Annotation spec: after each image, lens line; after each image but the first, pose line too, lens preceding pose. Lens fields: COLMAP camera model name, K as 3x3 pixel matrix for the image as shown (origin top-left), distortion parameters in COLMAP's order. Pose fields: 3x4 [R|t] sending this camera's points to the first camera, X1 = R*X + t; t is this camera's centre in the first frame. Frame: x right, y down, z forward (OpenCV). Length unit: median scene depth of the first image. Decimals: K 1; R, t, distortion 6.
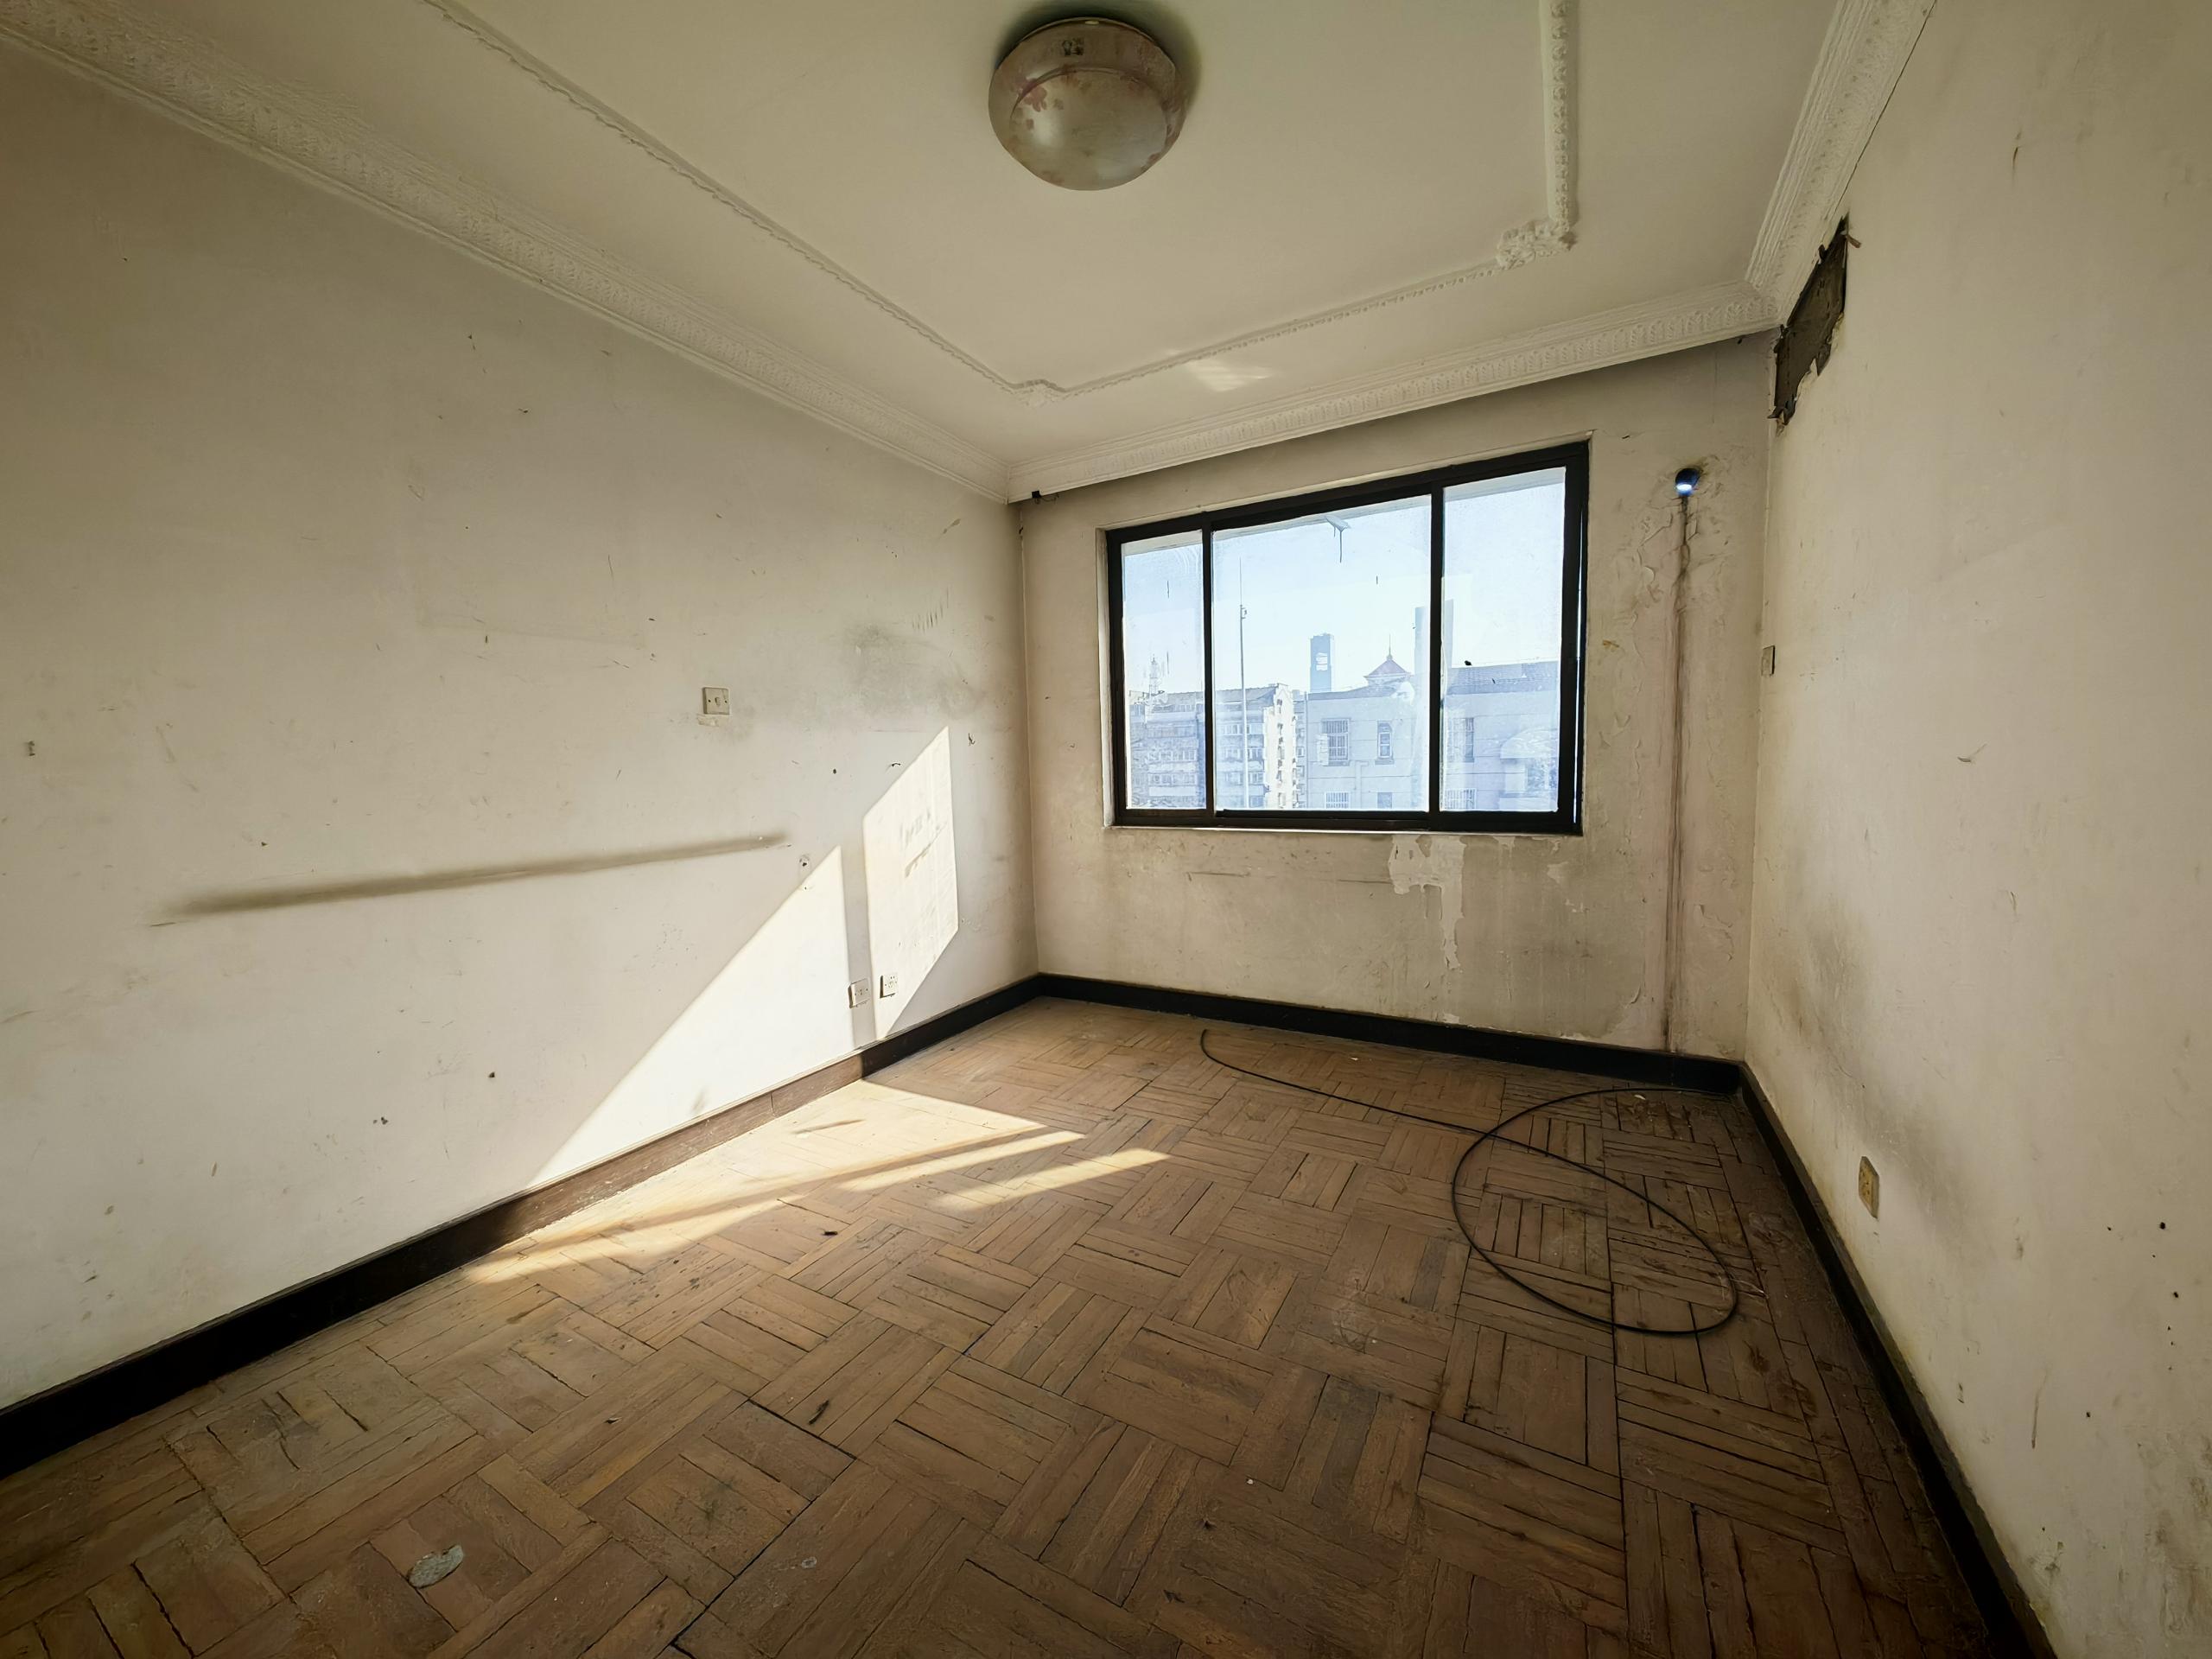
lens RADIAL K [[827.6, 0, 1106.0], [0, 827.6, 829.5], [0, 0, 1]] dist [0.001174, 0.000575]
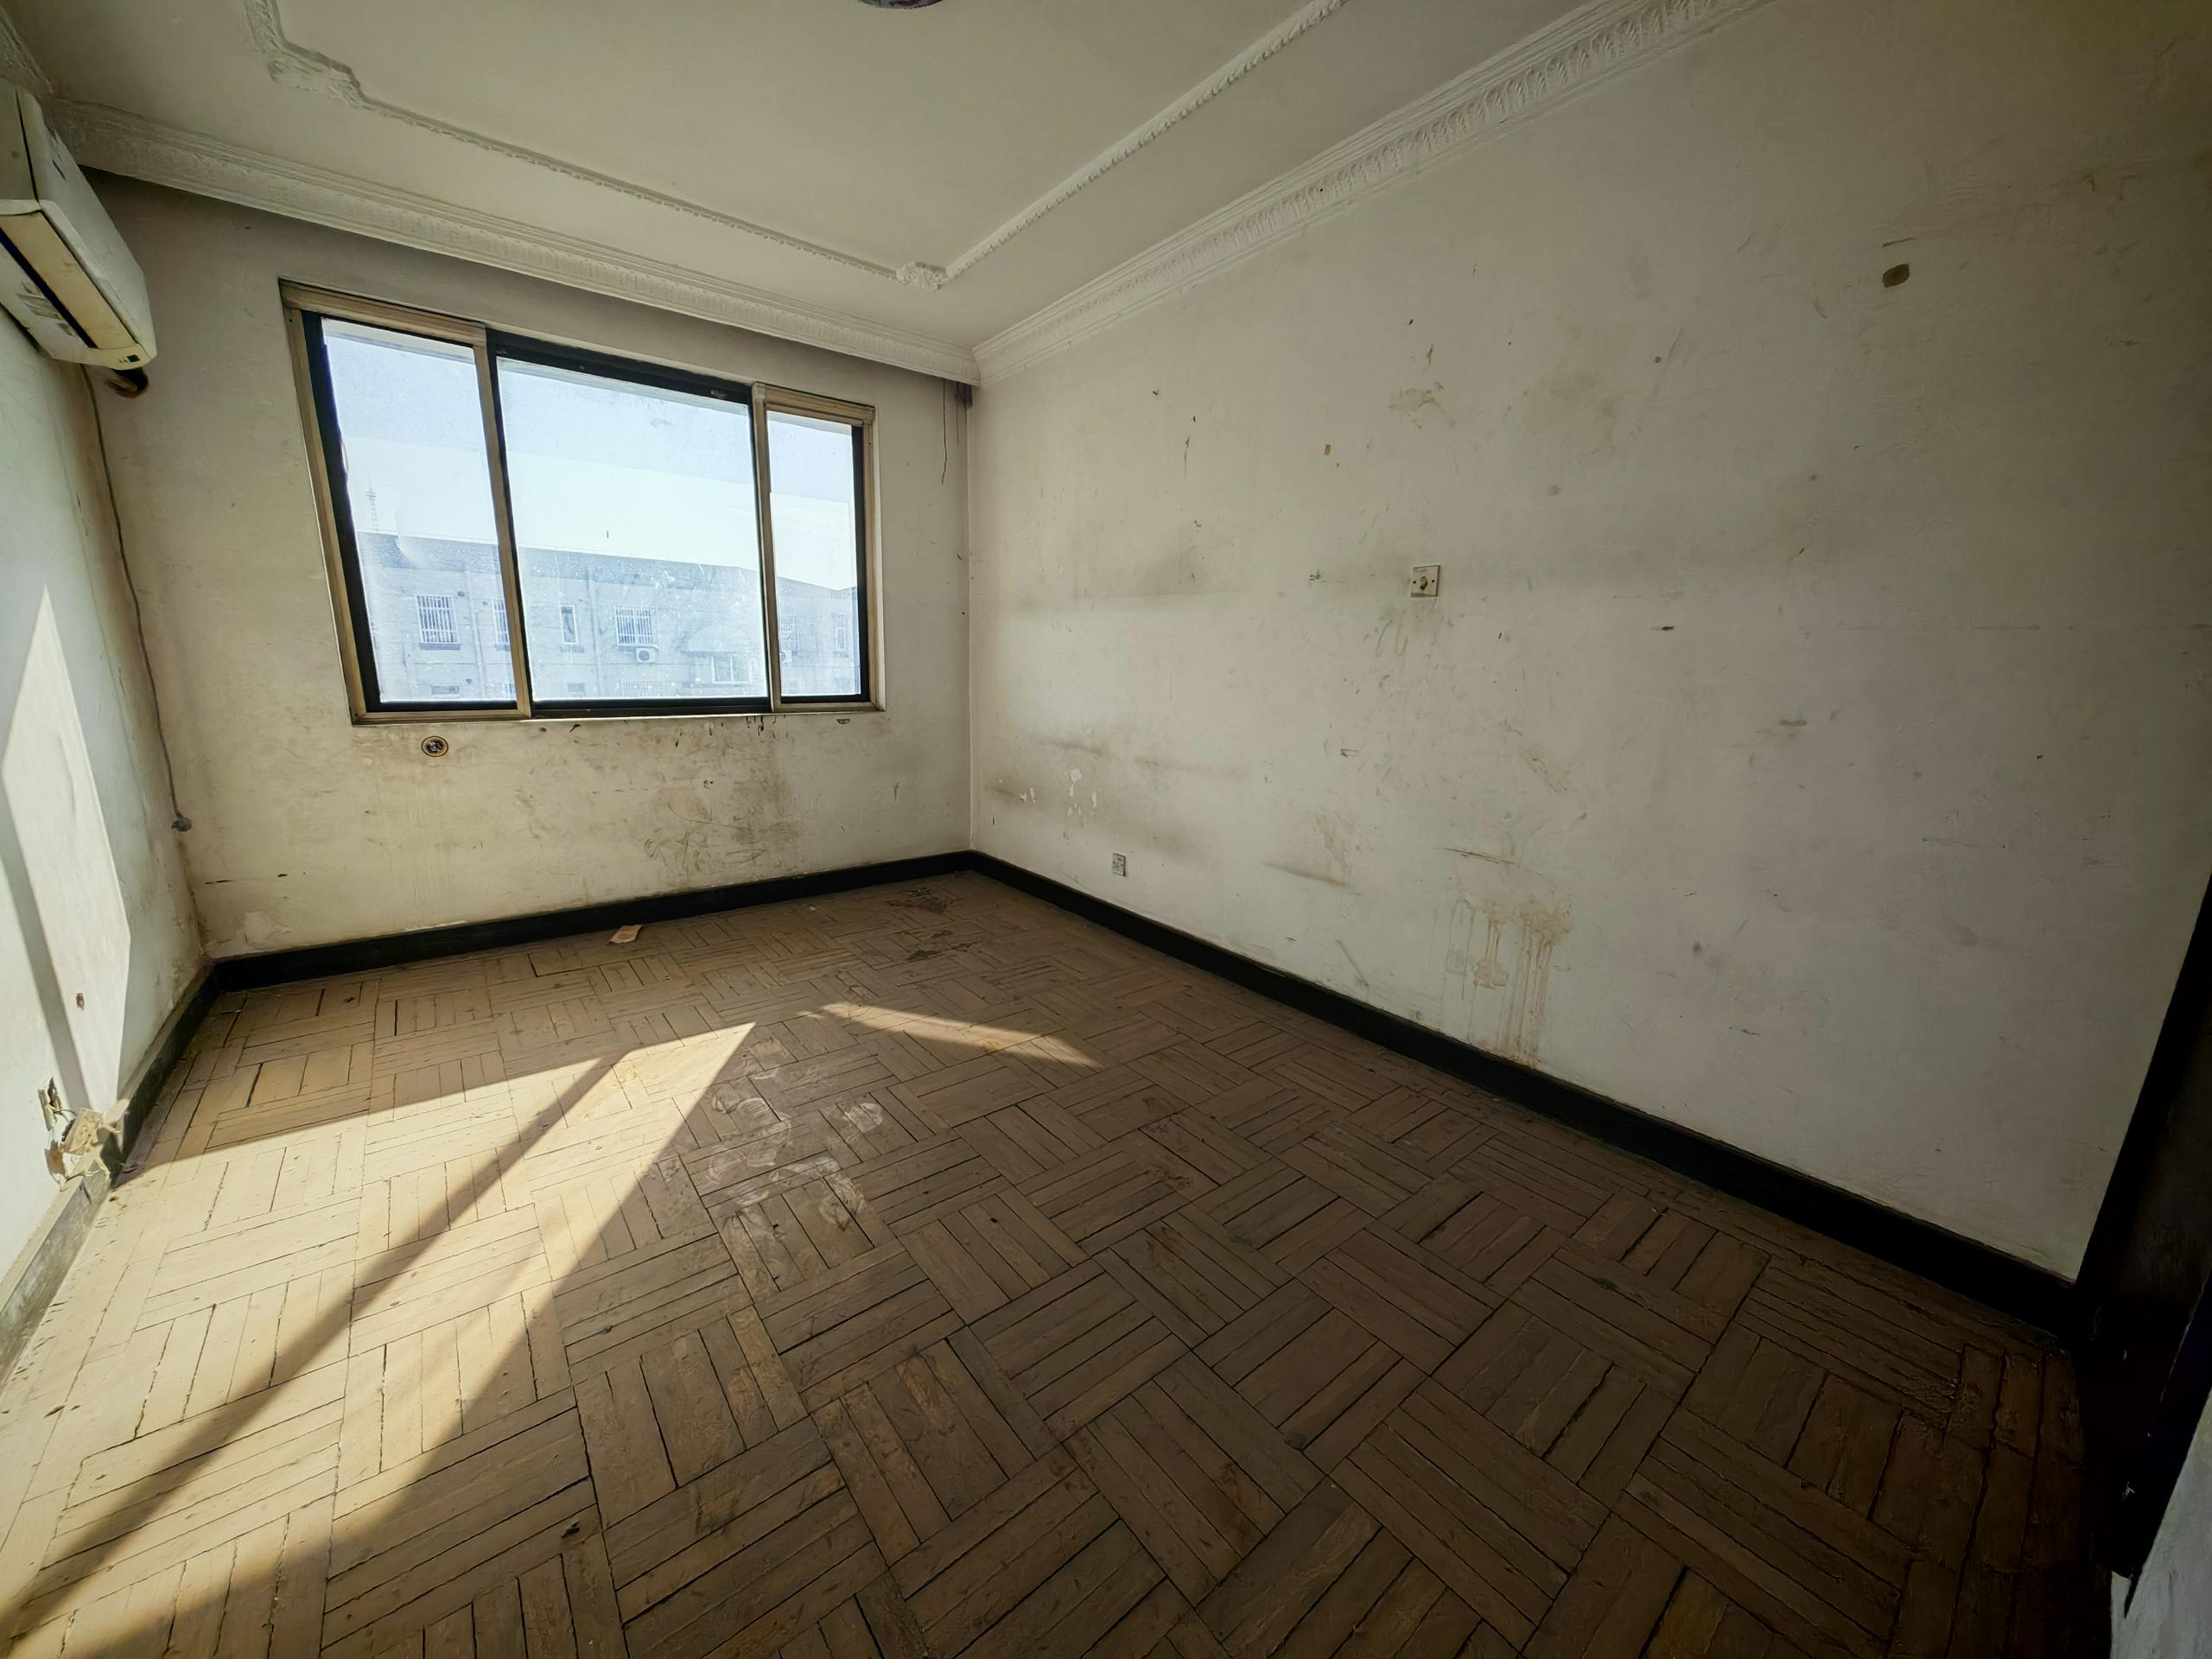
lens RADIAL K [[827.6, 0, 1106.0], [0, 827.6, 829.5], [0, 0, 1]] dist [0.001174, 0.000575]
pose [[0.356806, -0.164014, 0.919668, -0.558753], [0.039148, 0.986227, 0.160696, -0.005702], [-0.933358, -0.021334, 0.358313, 0.143045]]
